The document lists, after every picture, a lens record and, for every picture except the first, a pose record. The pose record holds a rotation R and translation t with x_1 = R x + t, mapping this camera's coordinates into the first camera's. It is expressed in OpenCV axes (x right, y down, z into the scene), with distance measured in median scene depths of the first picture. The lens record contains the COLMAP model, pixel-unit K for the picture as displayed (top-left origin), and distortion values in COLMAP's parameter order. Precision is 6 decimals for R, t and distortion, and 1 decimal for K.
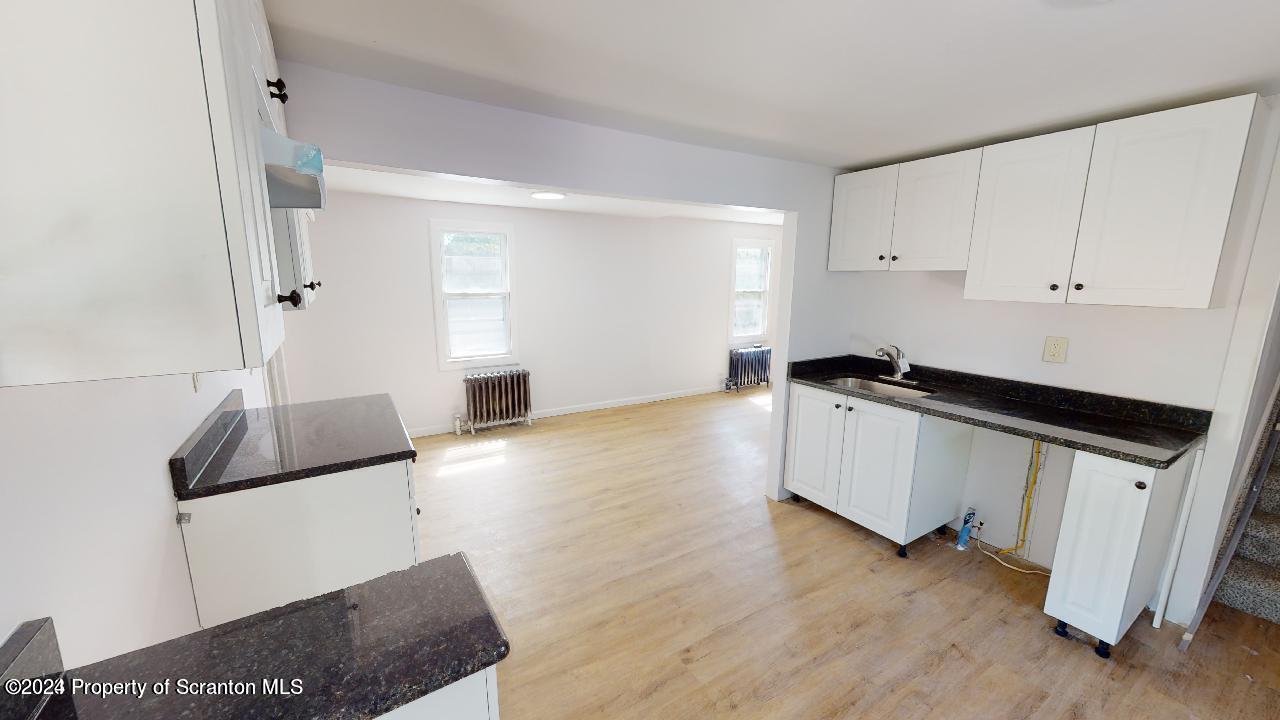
lens RADIAL K [[461.3, 0, 640.0], [0, 461.3, 360.0], [0, 0, 1]] dist [0.008585, 0.000049]
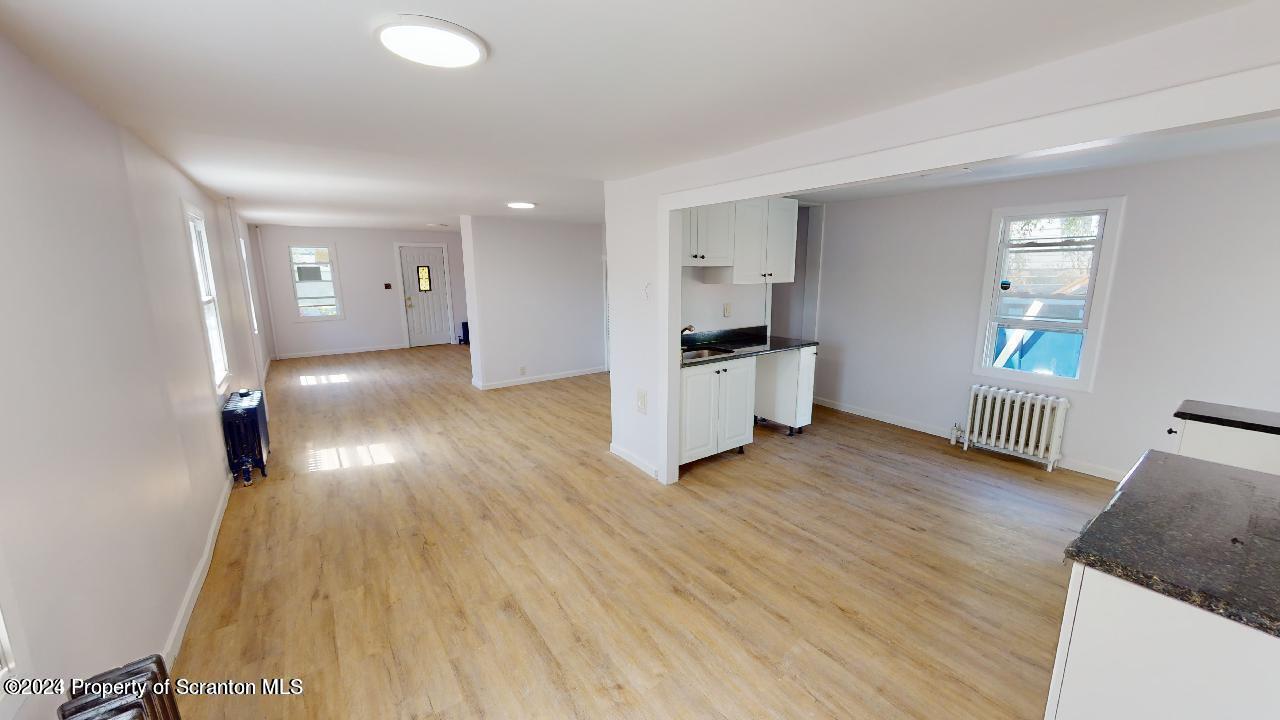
lens RADIAL K [[461.3, 0, 640.0], [0, 461.3, 360.0], [0, 0, 1]] dist [0.008585, 0.000049]
pose [[-0.060725, -0.188293, 0.980234, -0.478516], [0.179544, 0.963968, 0.196291, -0.131363], [-0.981874, 0.187915, -0.024730, 0.727701]]
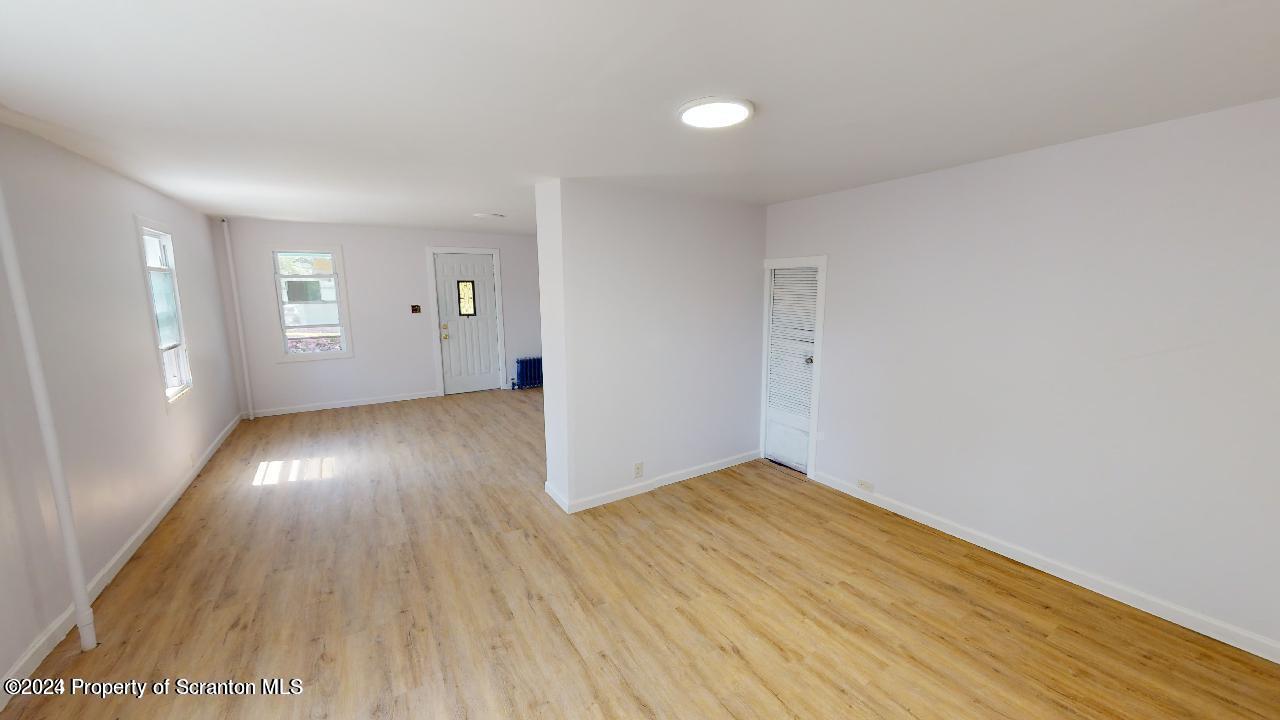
lens RADIAL K [[461.3, 0, 640.0], [0, 461.3, 360.0], [0, 0, 1]] dist [0.008585, 0.000049]
pose [[0.012312, -0.153704, 0.988040, 0.240001], [0.176434, 0.972946, 0.149157, -0.183277], [-0.984235, 0.172488, 0.039097, 1.005044]]
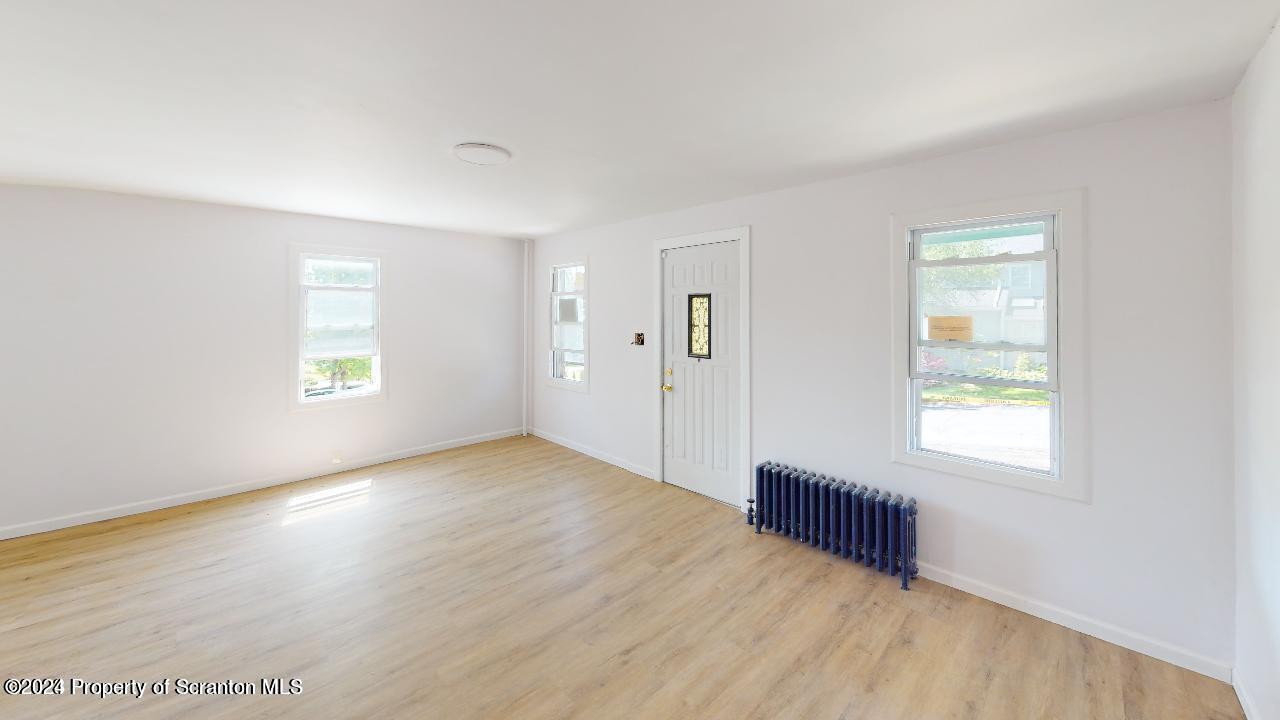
lens RADIAL K [[461.3, 0, 640.0], [0, 461.3, 360.0], [0, 0, 1]] dist [0.008585, 0.000049]
pose [[0.978759, -0.021902, 0.203843, 1.483199], [0.034243, 0.997775, -0.057211, -0.148648], [-0.202136, 0.062975, 0.977331, 0.798477]]
